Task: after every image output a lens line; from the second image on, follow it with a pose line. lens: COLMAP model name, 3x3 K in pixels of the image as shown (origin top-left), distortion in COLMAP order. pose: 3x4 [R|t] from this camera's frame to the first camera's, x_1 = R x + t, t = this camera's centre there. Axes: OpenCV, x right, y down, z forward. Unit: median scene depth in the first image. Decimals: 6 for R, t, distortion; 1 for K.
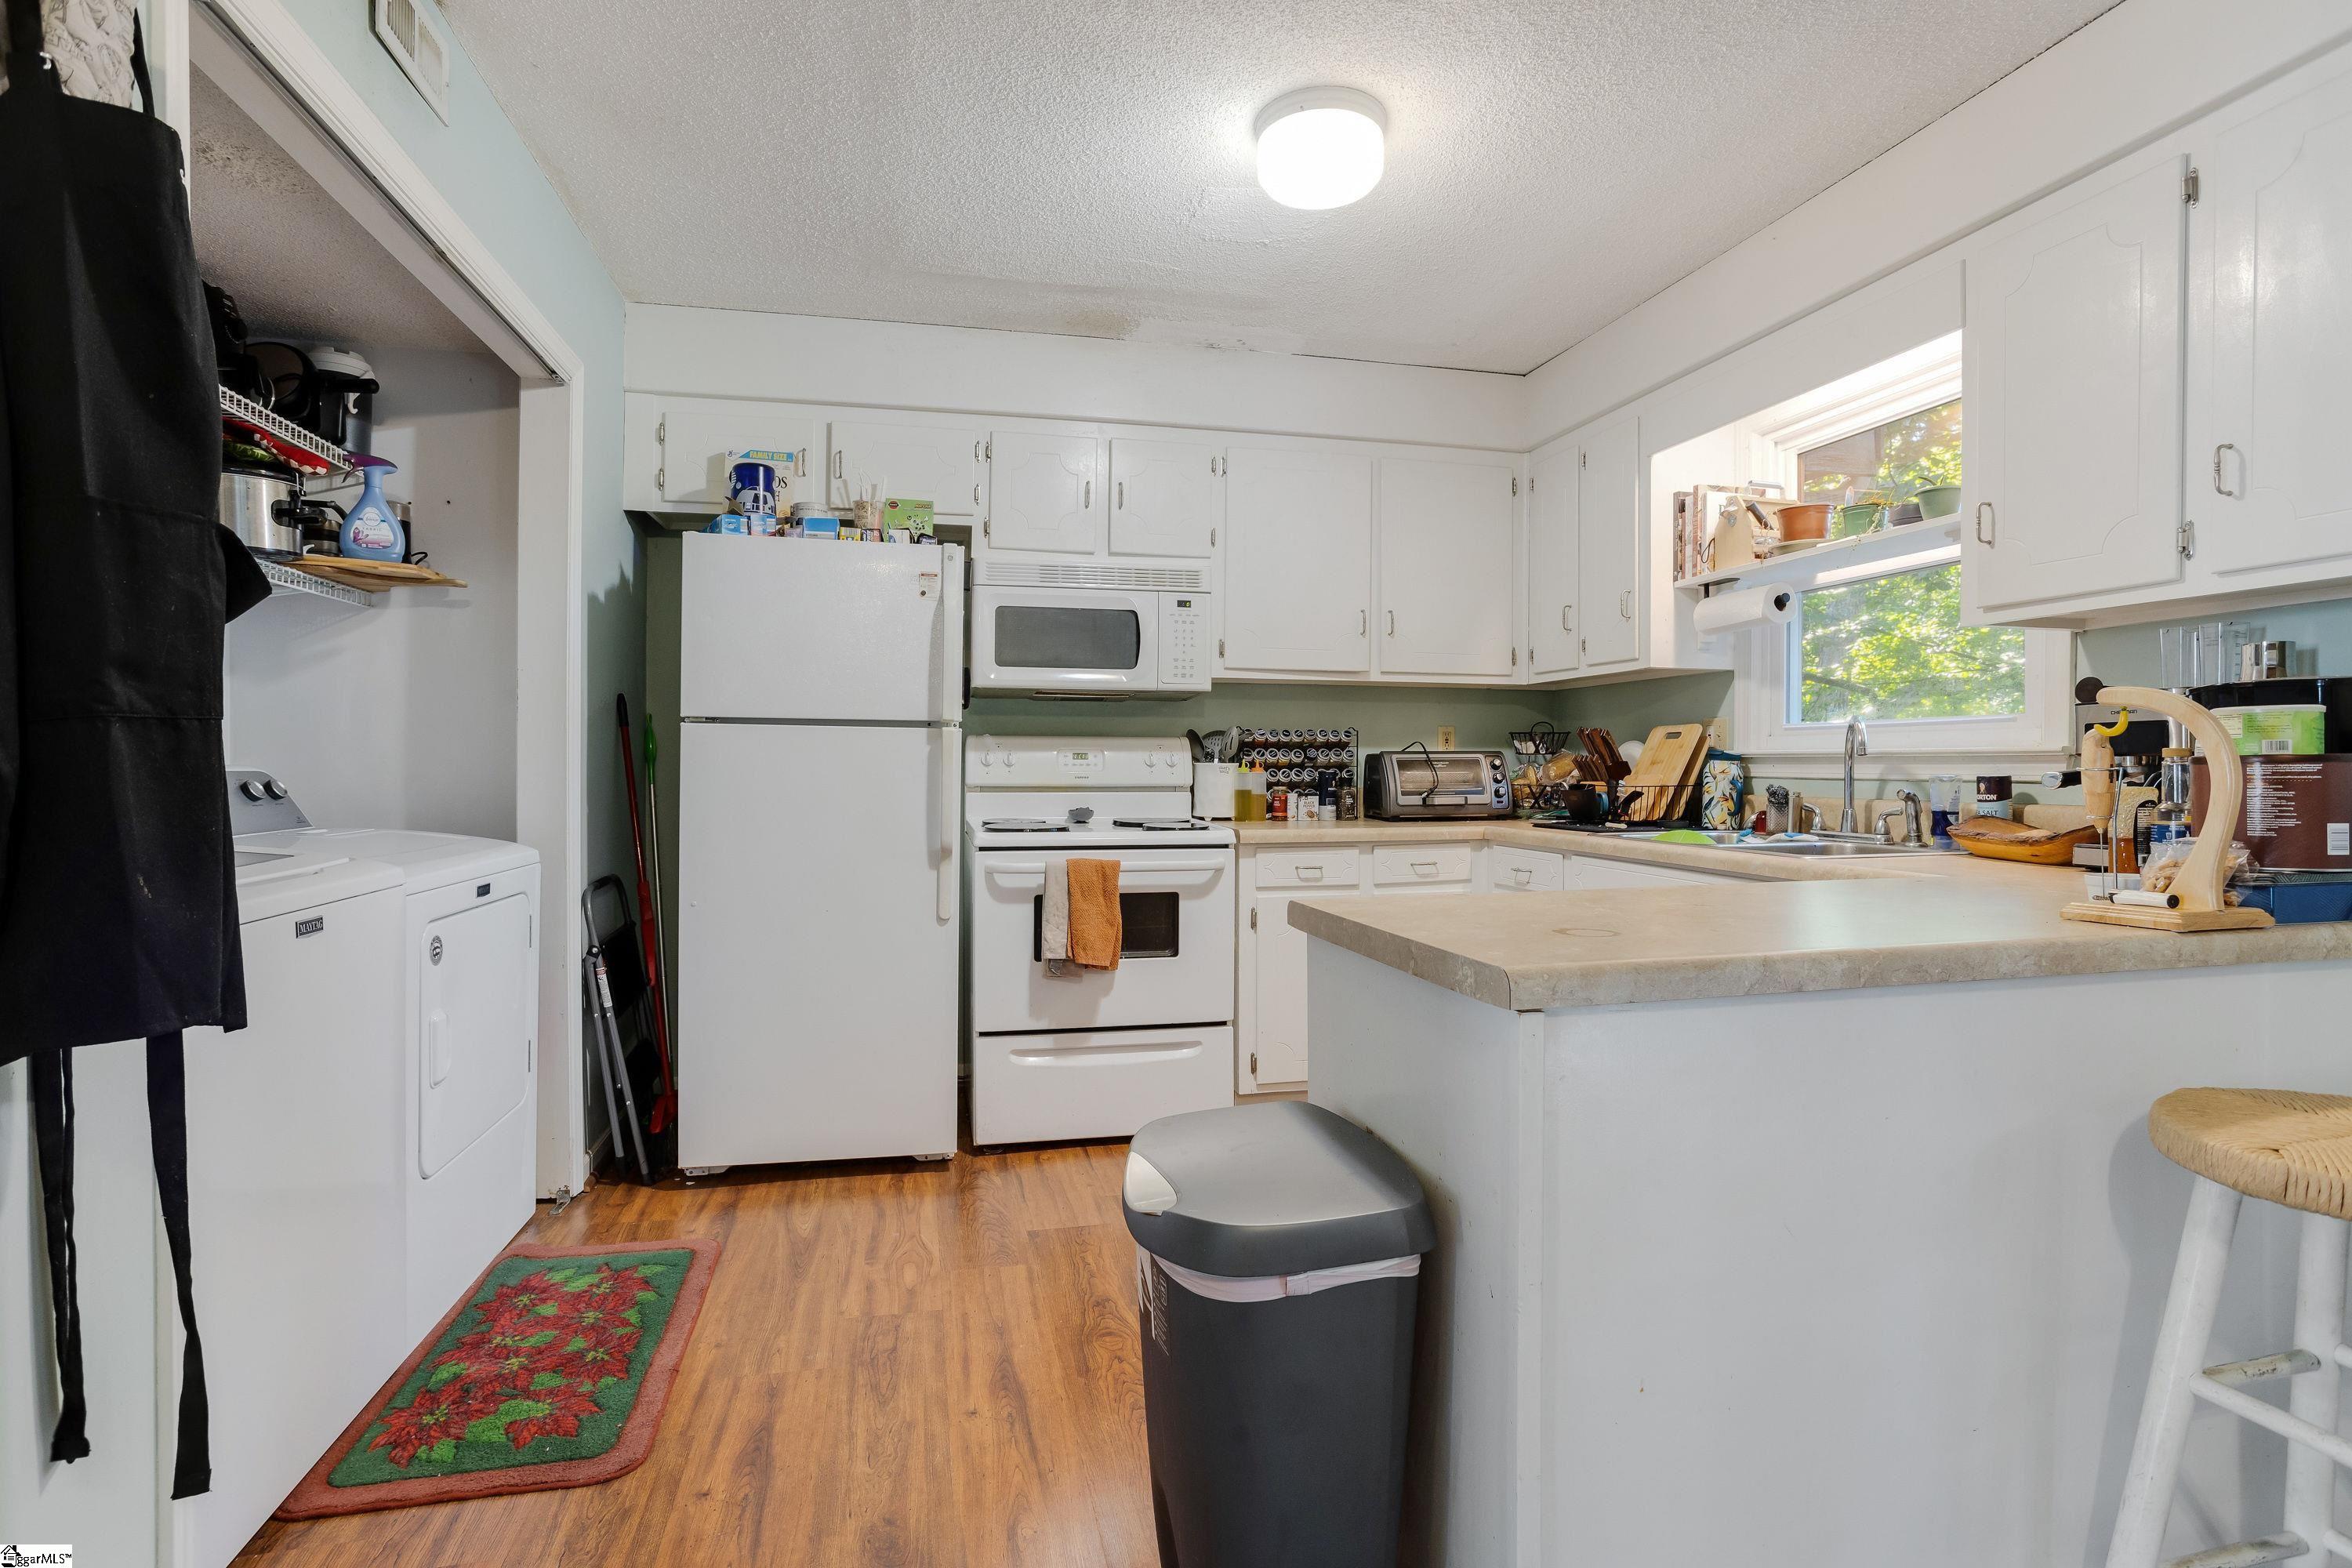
lens RADIAL K [[1163.3, 0, 1174.1], [0, 1163.3, 767.4], [0, 0, 1]] dist [-0.058524, 0.034442]
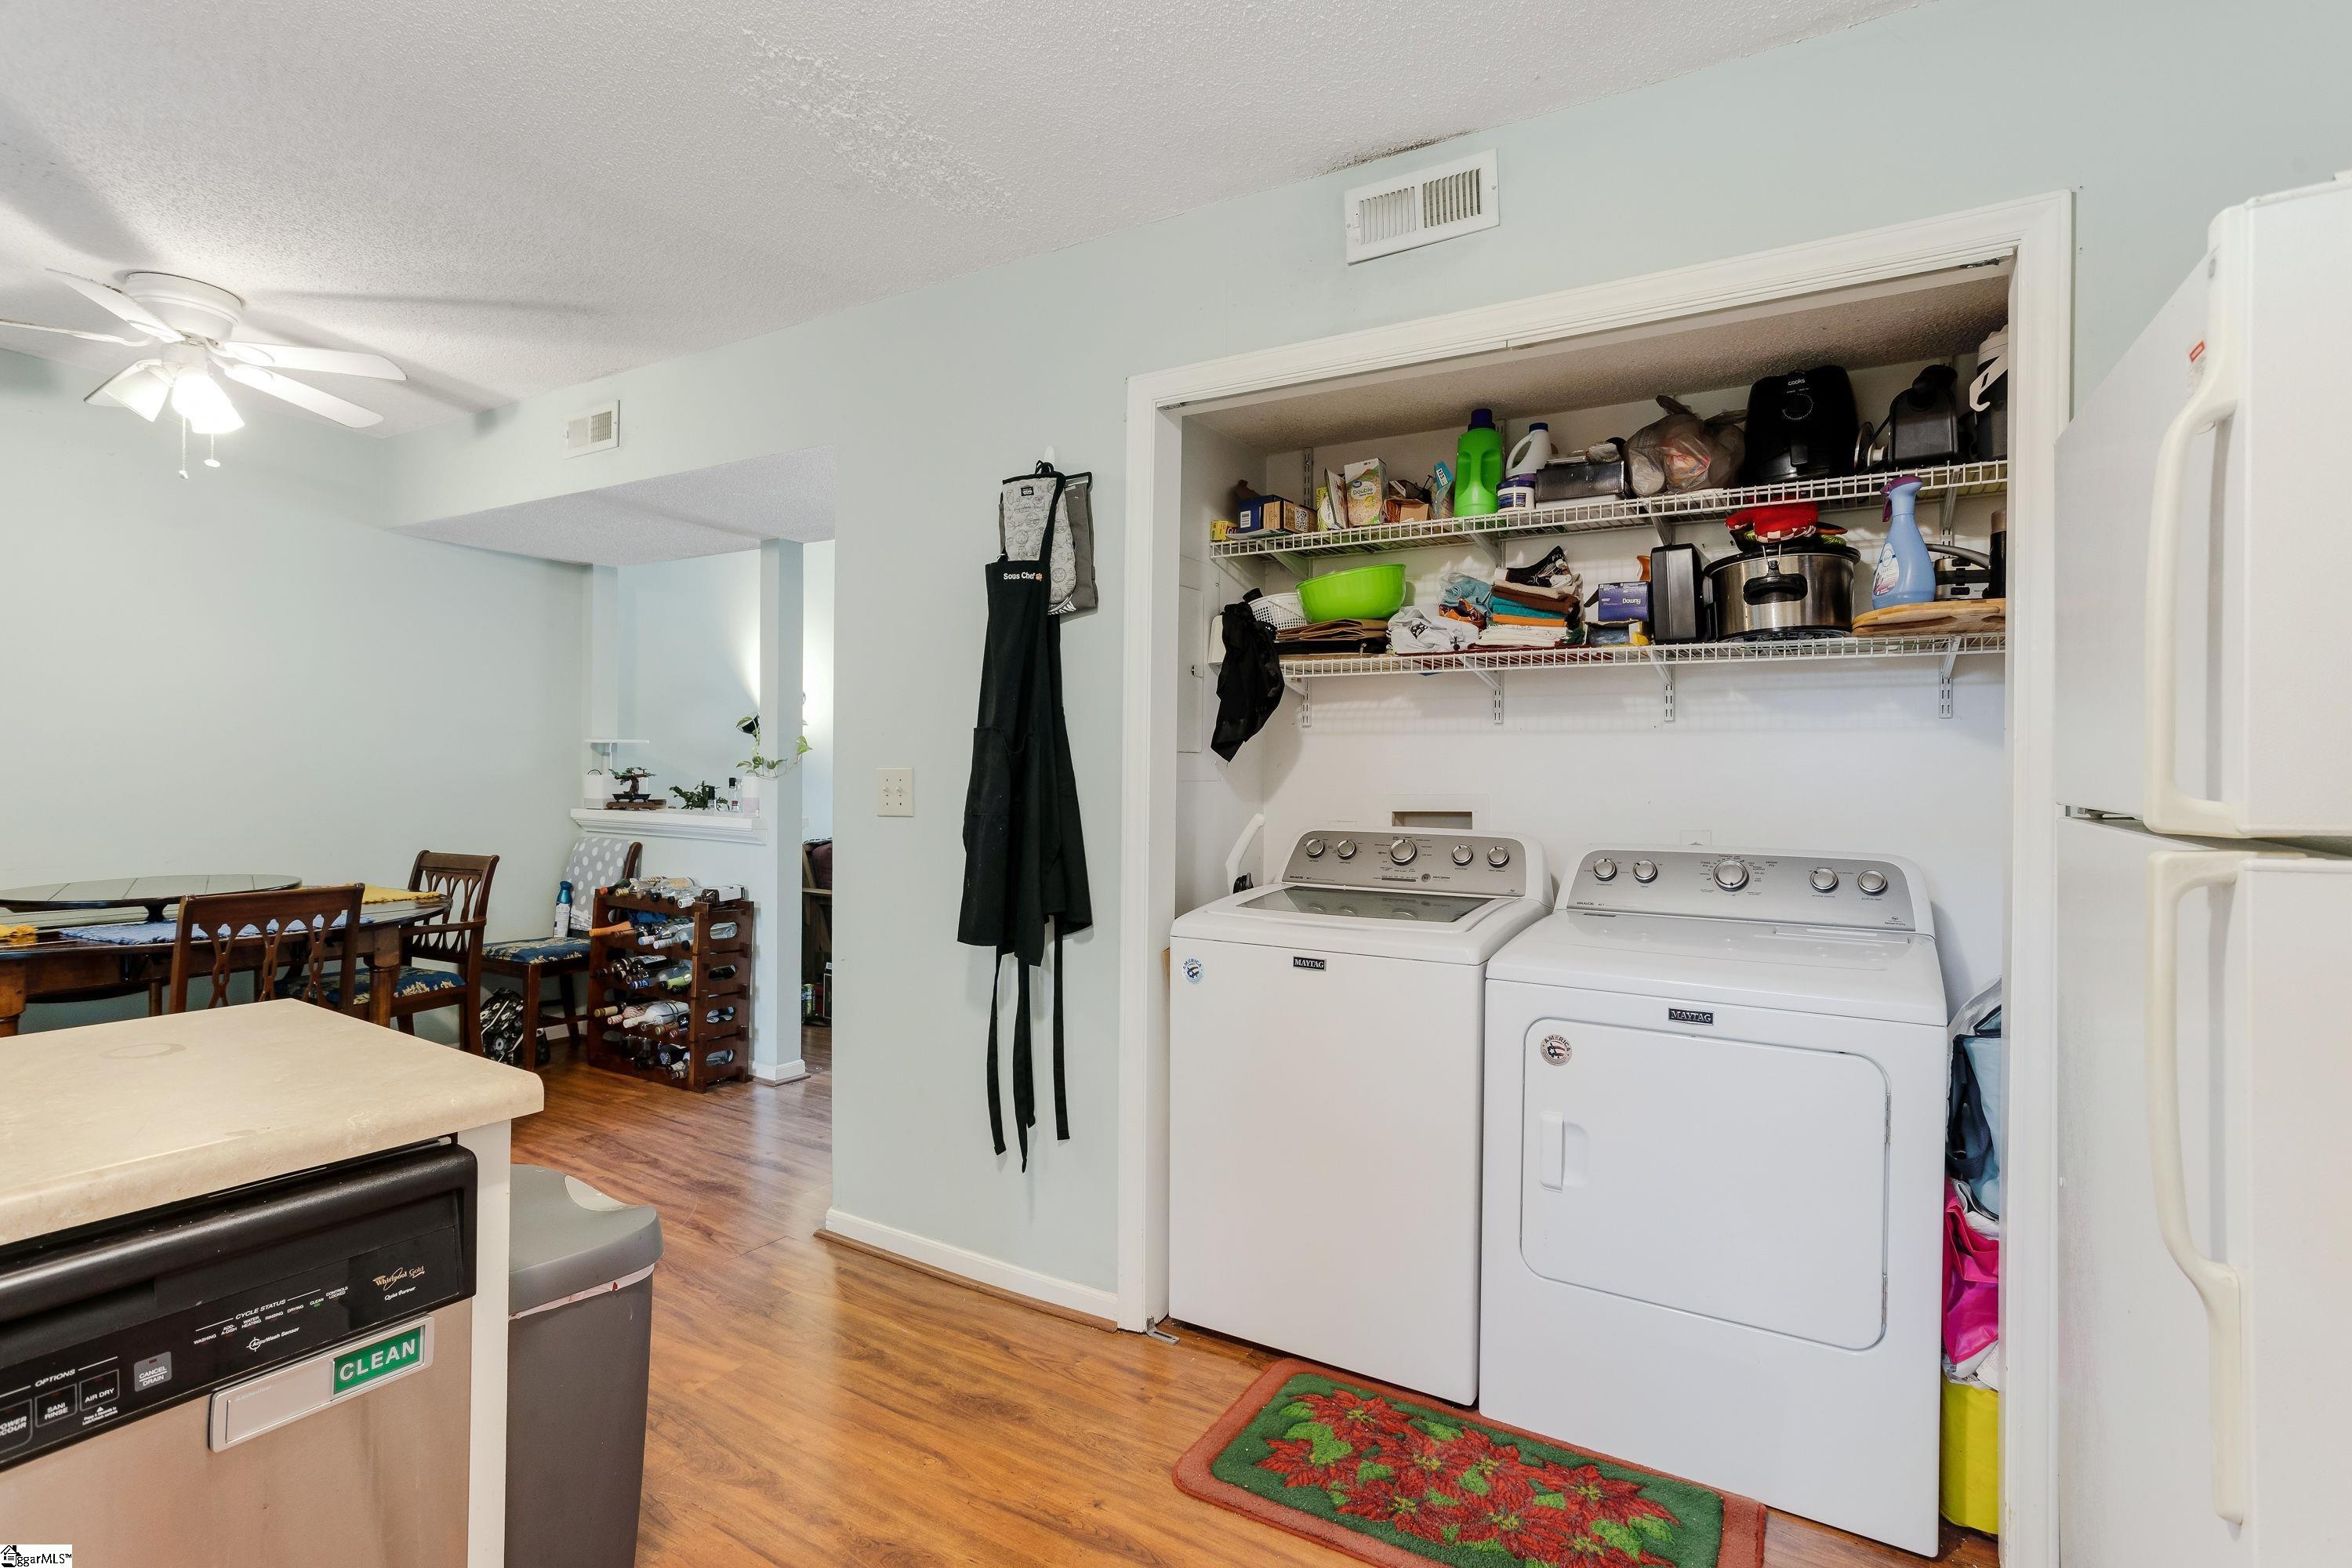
lens RADIAL K [[1163.3, 0, 1174.1], [0, 1163.3, 767.4], [0, 0, 1]] dist [-0.058524, 0.034442]
pose [[-0.698547, -0.008794, -0.715511, 0.200324], [-0.016191, 0.999863, 0.003518, -0.055625], [0.715381, 0.014042, -0.698593, 1.049496]]
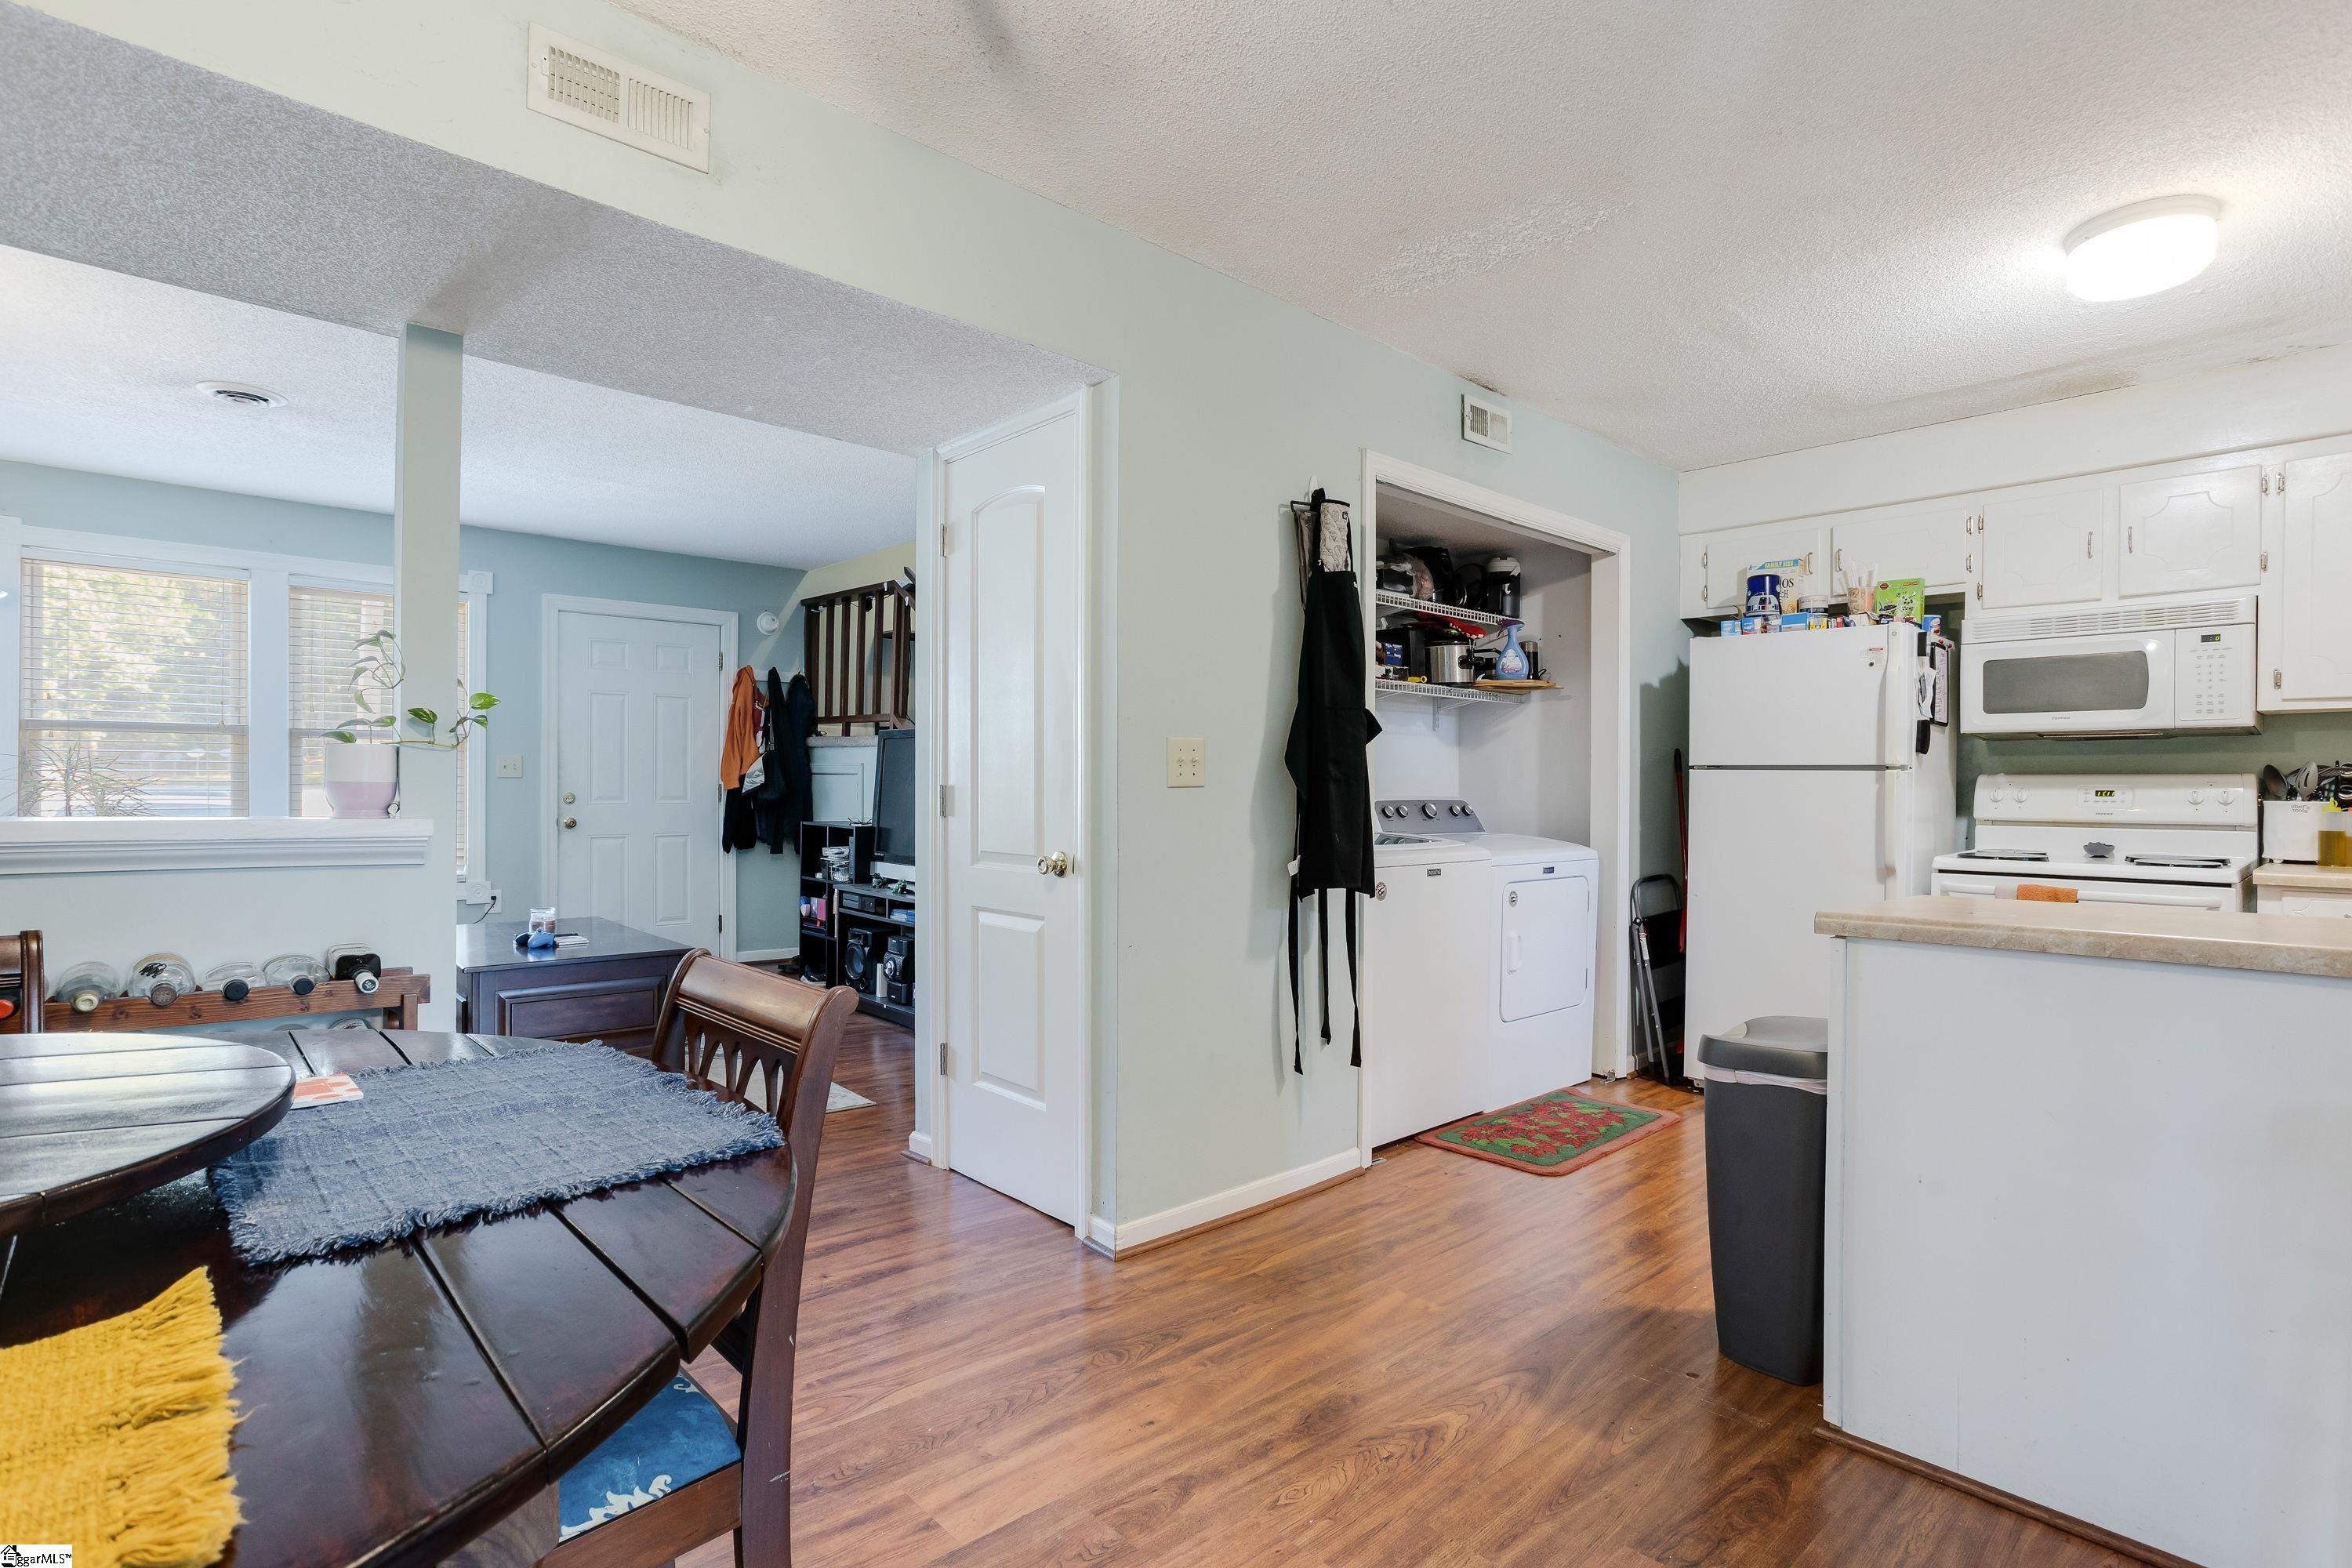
lens RADIAL K [[1163.3, 0, 1174.1], [0, 1163.3, 767.4], [0, 0, 1]] dist [-0.058524, 0.034442]
pose [[0.503502, -0.015716, -0.863851, 0.500119], [-0.010133, 0.999658, -0.024093, -0.000078], [0.863935, 0.020884, 0.503170, -0.296003]]
